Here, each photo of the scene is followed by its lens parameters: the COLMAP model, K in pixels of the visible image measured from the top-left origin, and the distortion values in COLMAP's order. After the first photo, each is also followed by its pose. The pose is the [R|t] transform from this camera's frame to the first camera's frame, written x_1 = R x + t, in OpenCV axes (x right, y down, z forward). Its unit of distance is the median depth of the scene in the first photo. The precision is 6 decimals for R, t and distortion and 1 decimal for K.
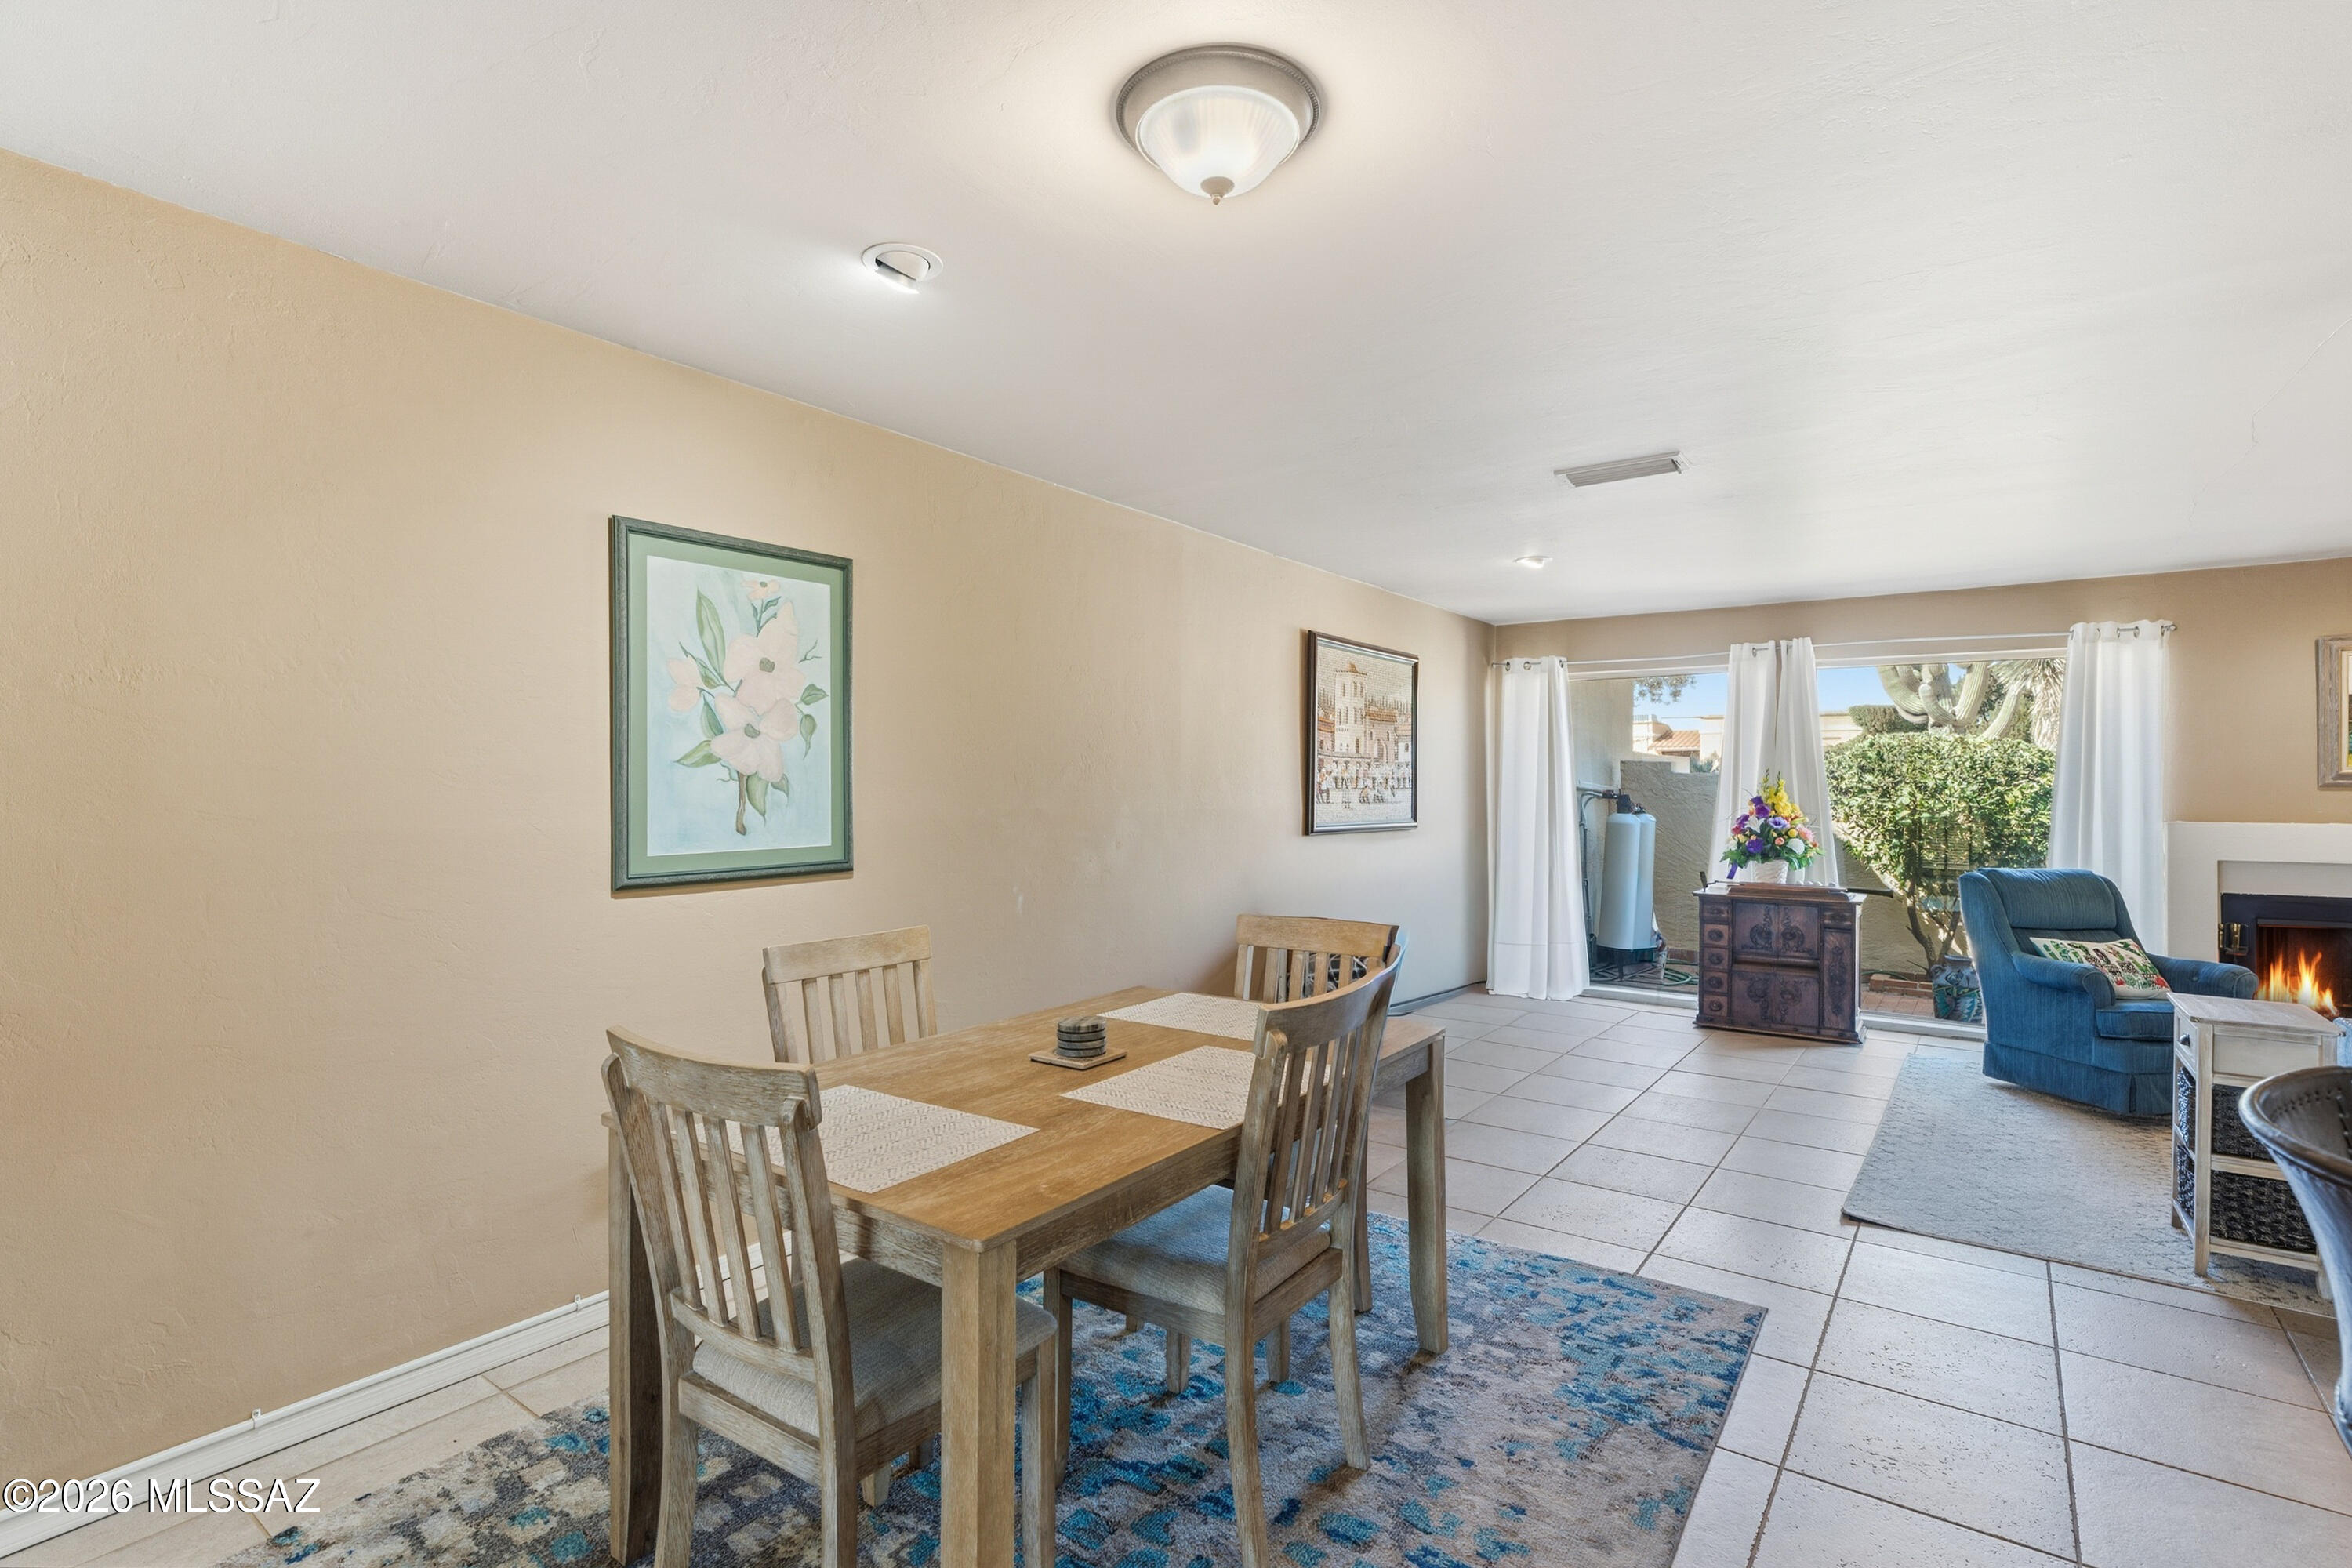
lens RADIAL K [[1127.4, 0, 1176.0], [0, 1127.4, 784.0], [0, 0, 1]] dist [0.000550, 0.000672]
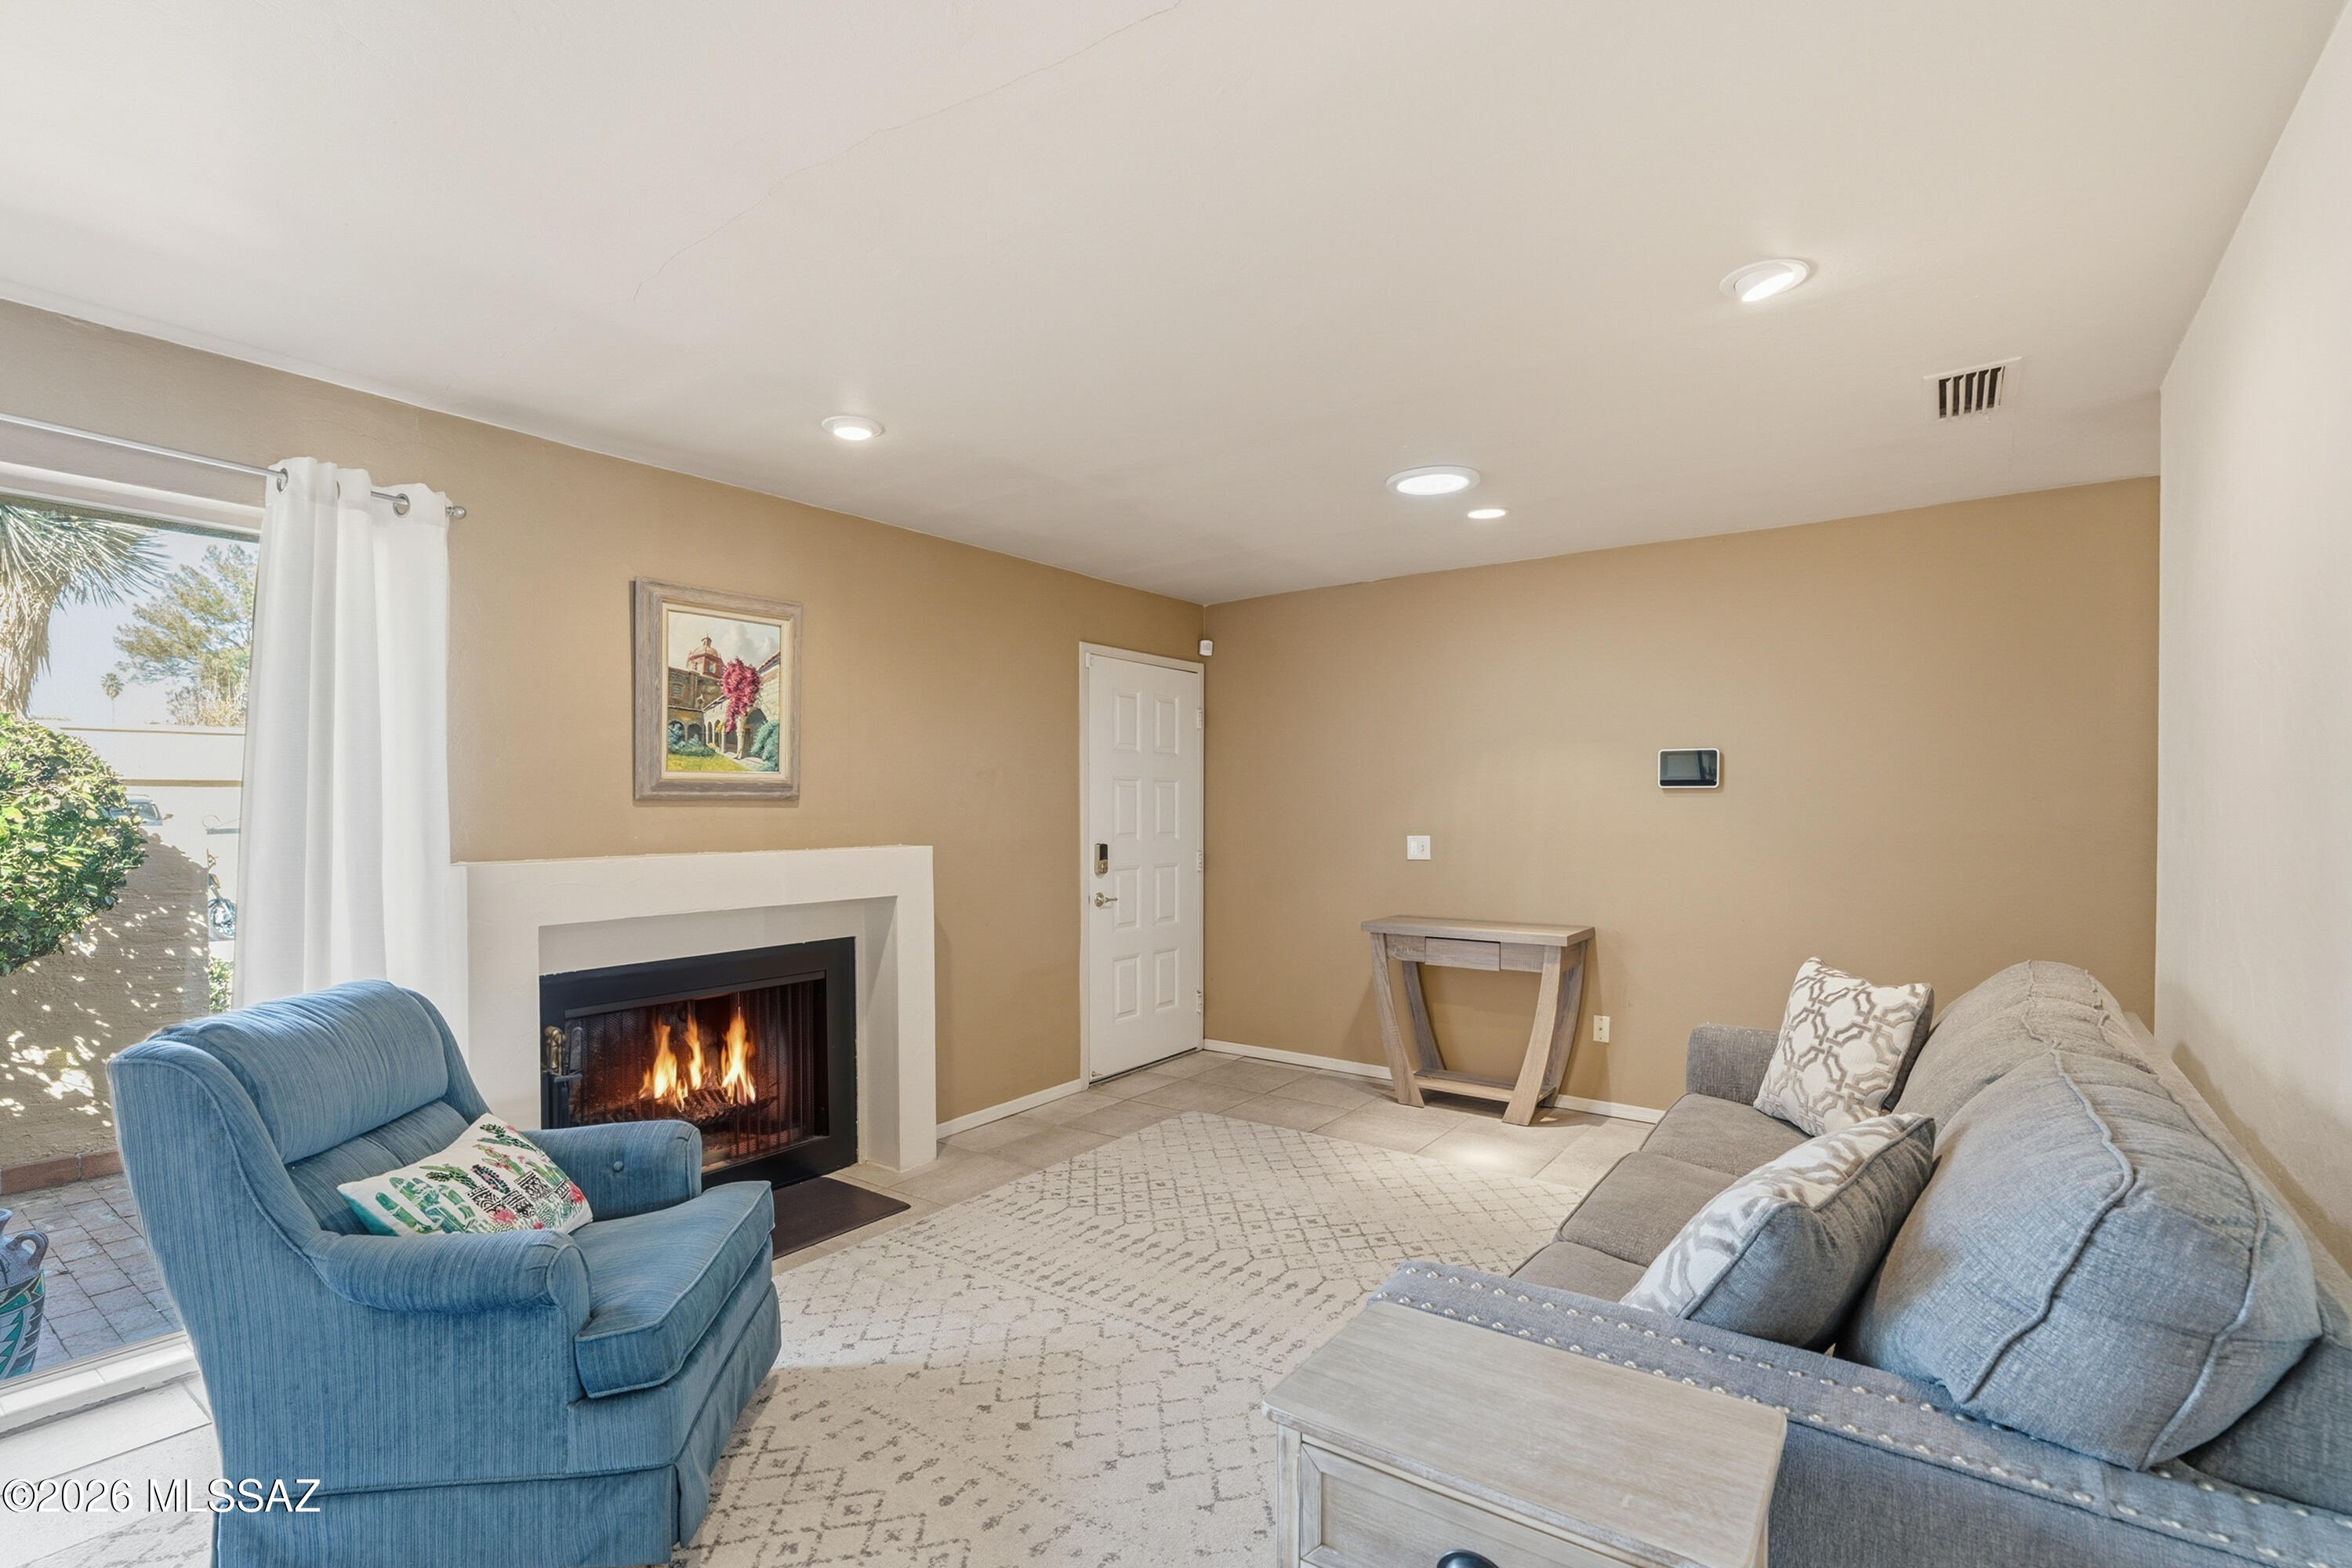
lens RADIAL K [[1087.0, 0, 1168.1], [0, 1087.0, 820.4], [0, 0, 1]] dist [-0.001737, 0.000437]
pose [[0.002297, -0.018659, 0.999823, 0.339257], [-0.001785, 0.999824, 0.018664, 0.001275], [-0.999996, -0.001827, 0.002264, 0.630423]]
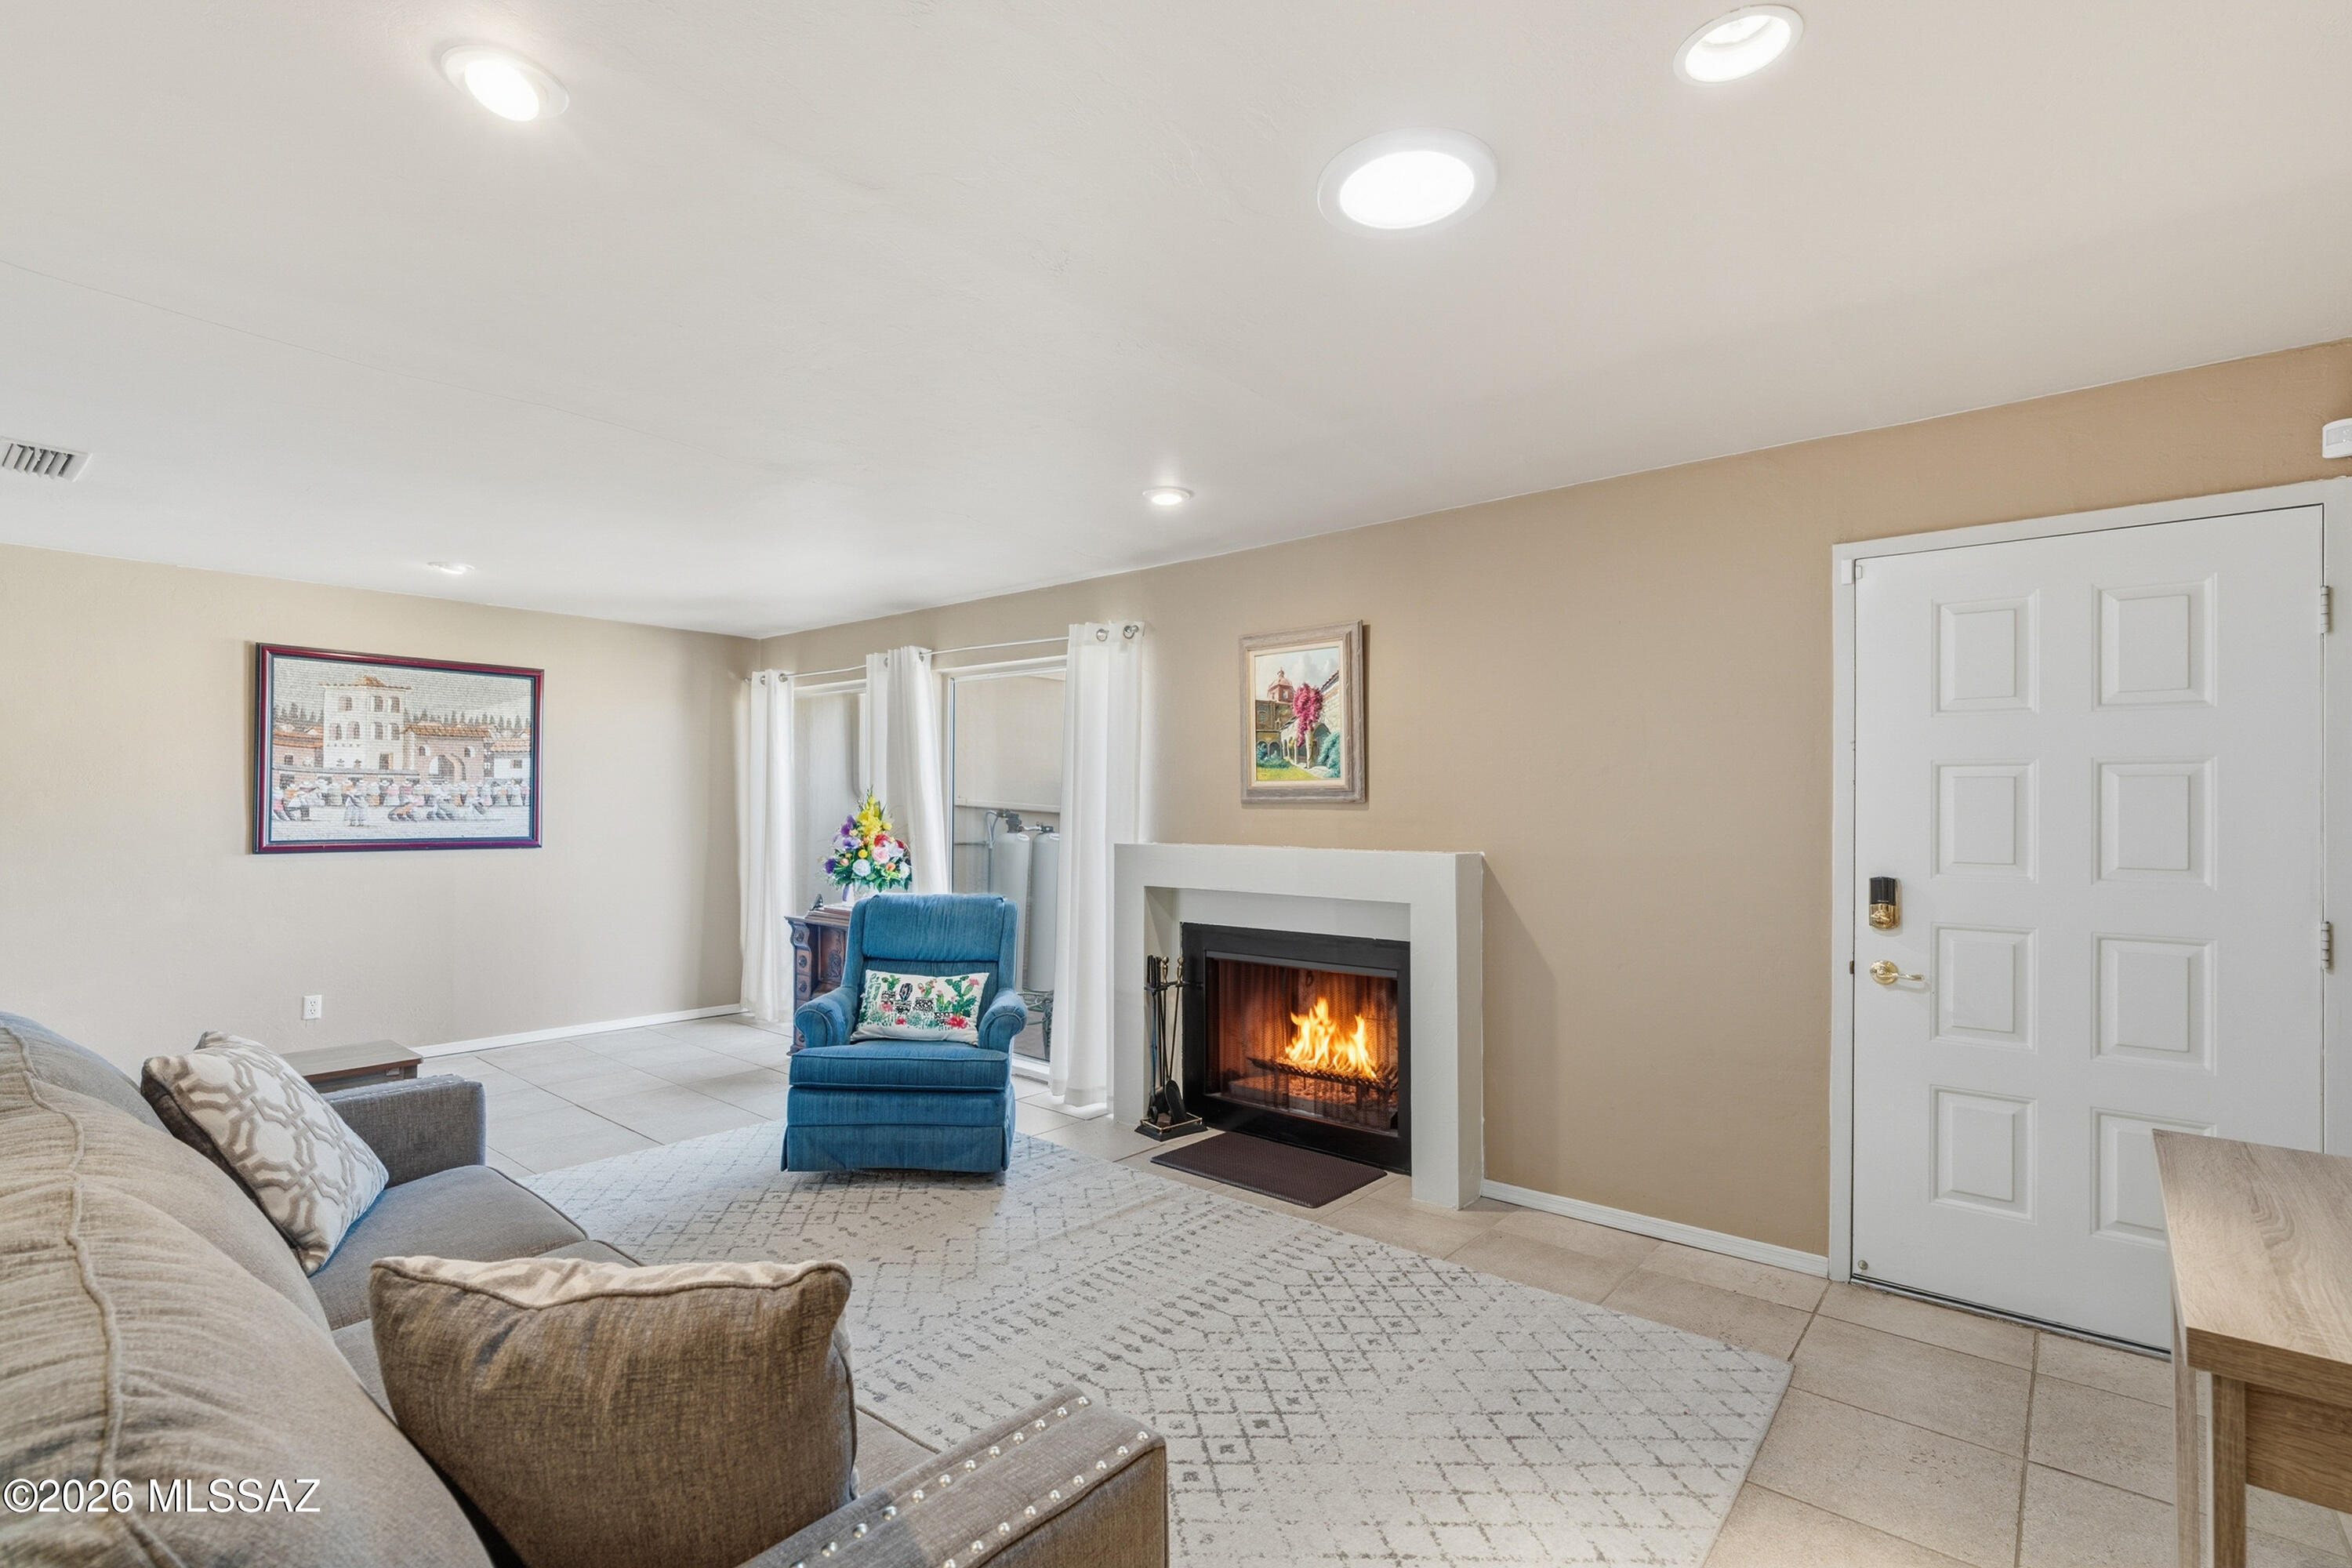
lens RADIAL K [[1072.4, 0, 1175.5], [0, 1072.4, 792.5], [0, 0, 1]] dist [-0.006138, -0.000338]
pose [[0.997464, -0.000496, -0.071165, 0.944391], [-0.000268, 0.999943, -0.010718, 0.002247], [0.071167, 0.010710, 0.997407, 0.138036]]
